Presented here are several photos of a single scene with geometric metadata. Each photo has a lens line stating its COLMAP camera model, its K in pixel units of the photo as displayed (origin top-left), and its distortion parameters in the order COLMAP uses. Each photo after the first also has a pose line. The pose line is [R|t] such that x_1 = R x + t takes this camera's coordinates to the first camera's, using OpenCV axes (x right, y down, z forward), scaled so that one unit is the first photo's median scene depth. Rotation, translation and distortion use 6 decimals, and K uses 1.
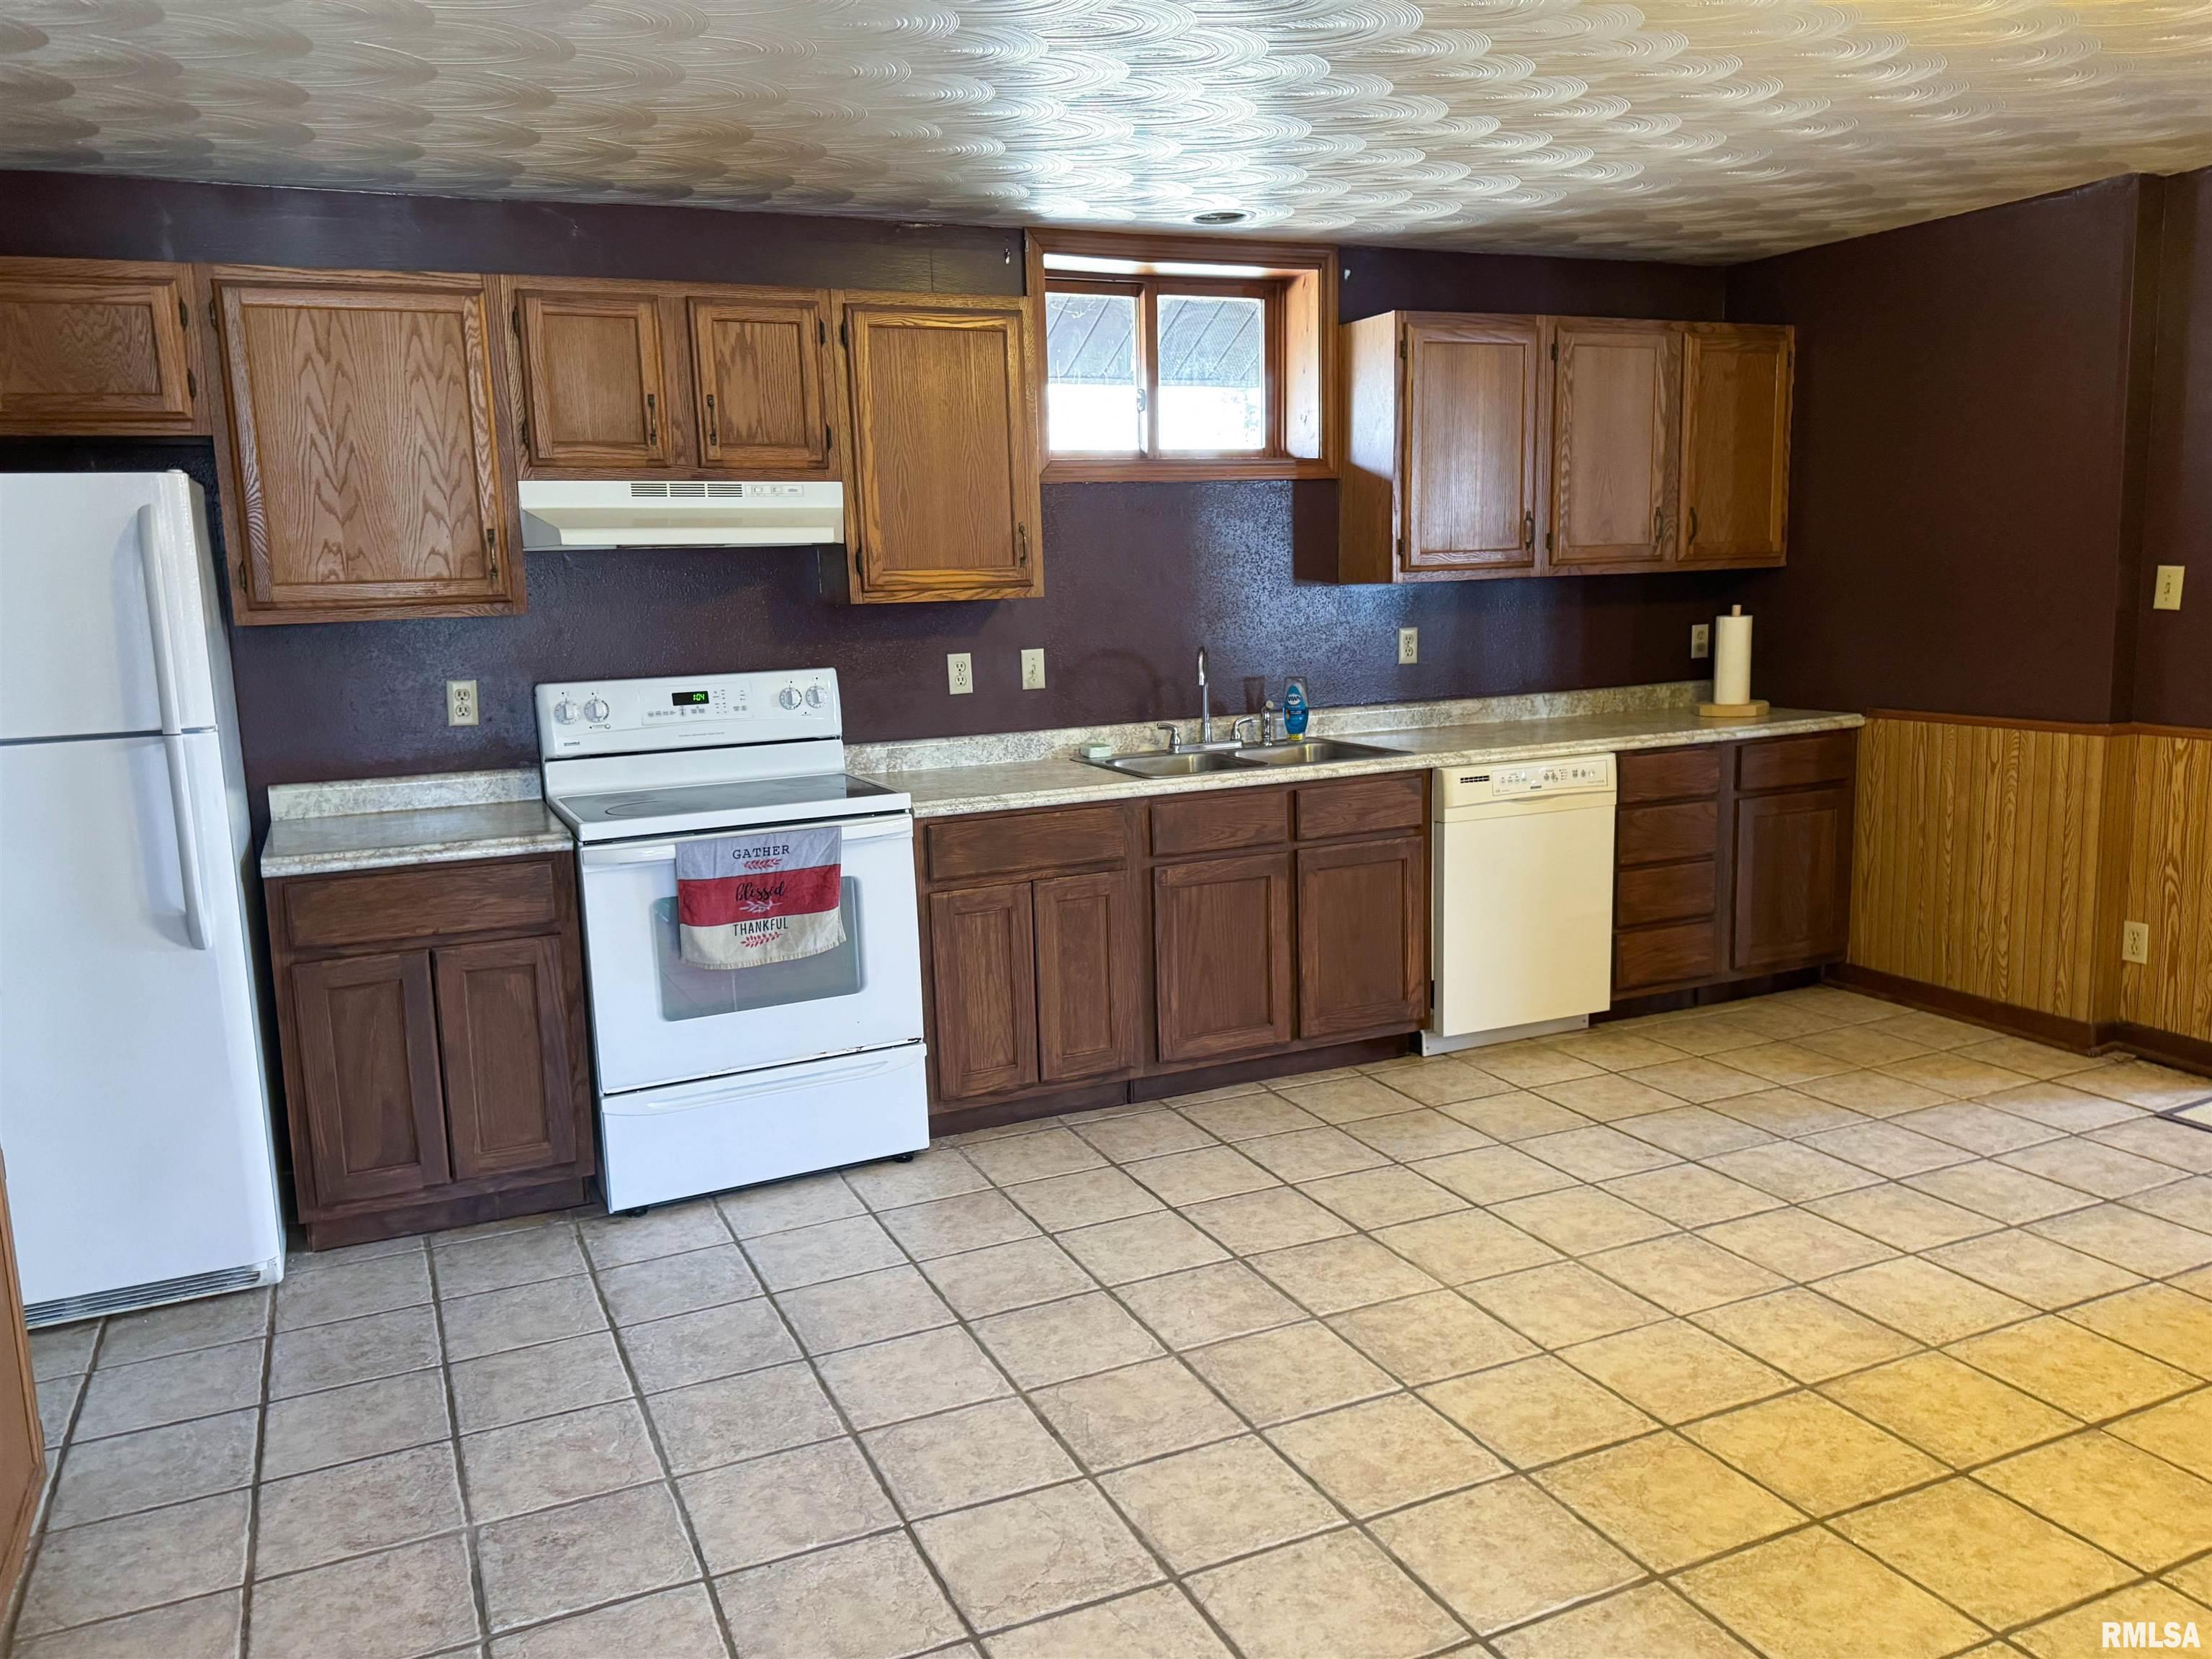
lens RADIAL K [[1657.6, 0, 1095.8], [0, 1657.6, 814.9], [0, 0, 1]] dist [0.081037, -0.085493]
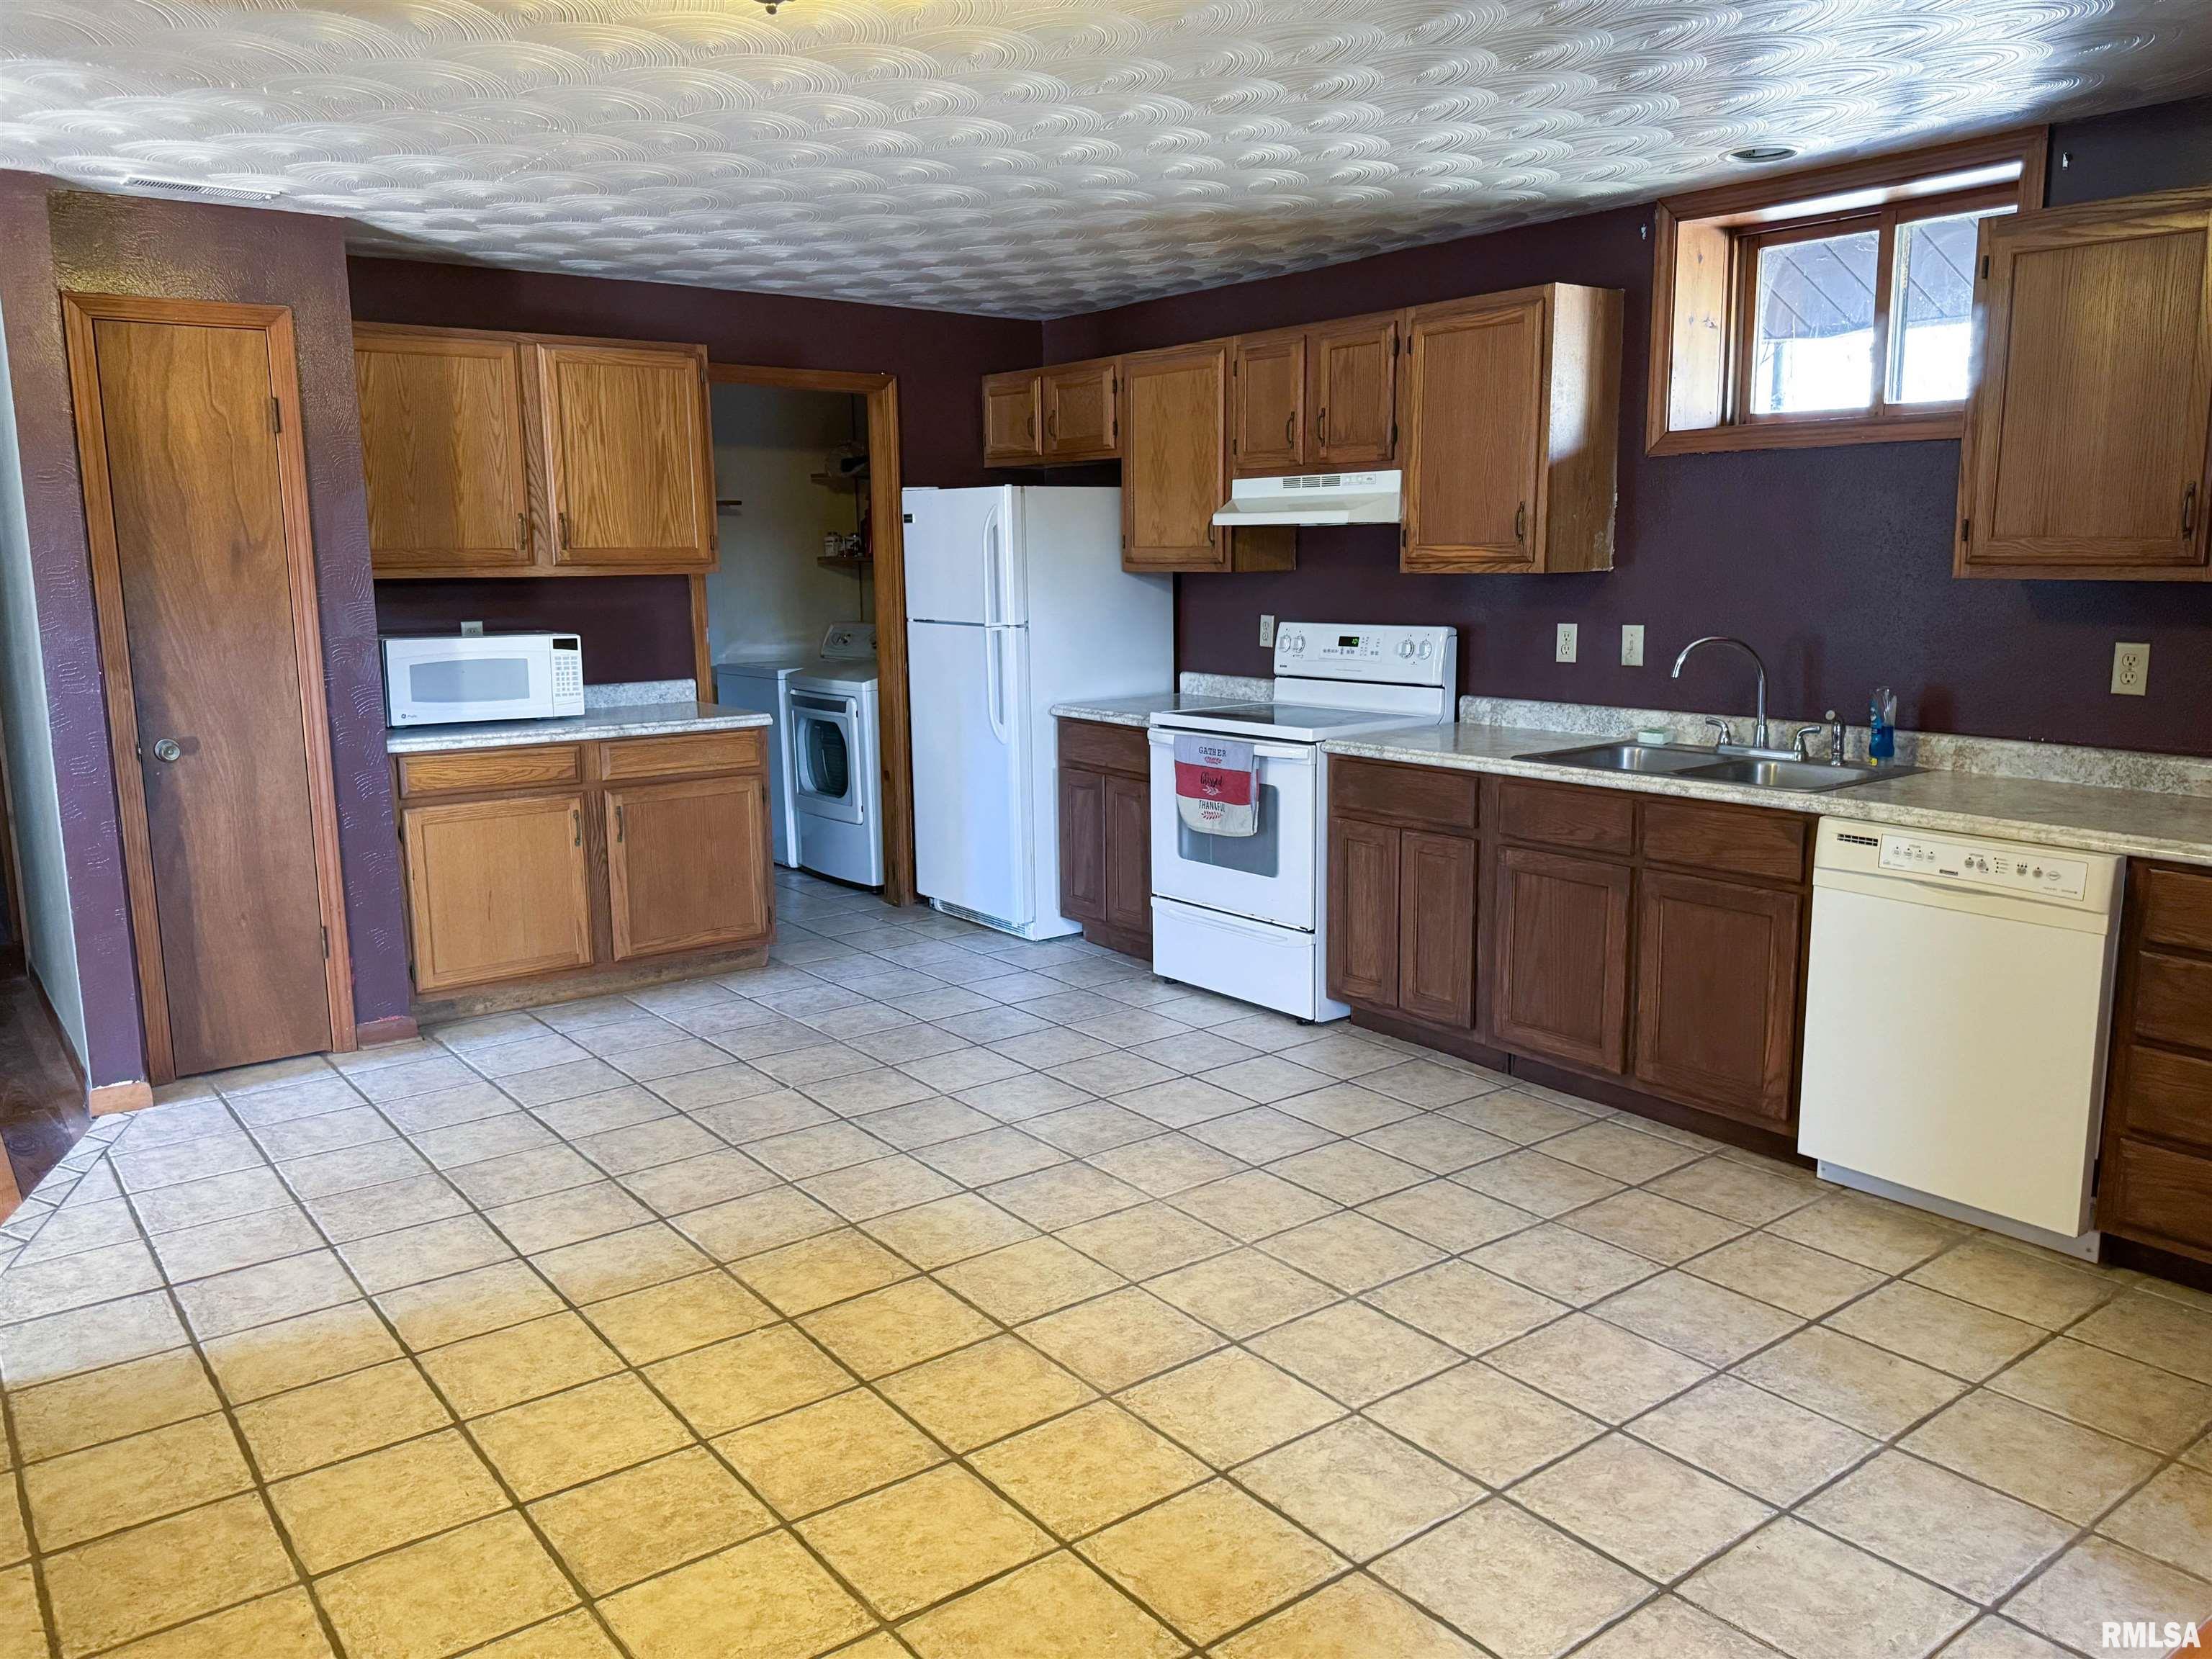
lens RADIAL K [[1594.7, 0, 1098.3], [0, 1594.7, 833.5], [0, 0, 1]] dist [0.033911, -0.034054]
pose [[0.222937, 0.198268, -0.954457, 0.947475], [-0.144911, 0.974961, 0.168680, -0.108418], [0.964002, 0.100706, 0.246086, 0.537759]]
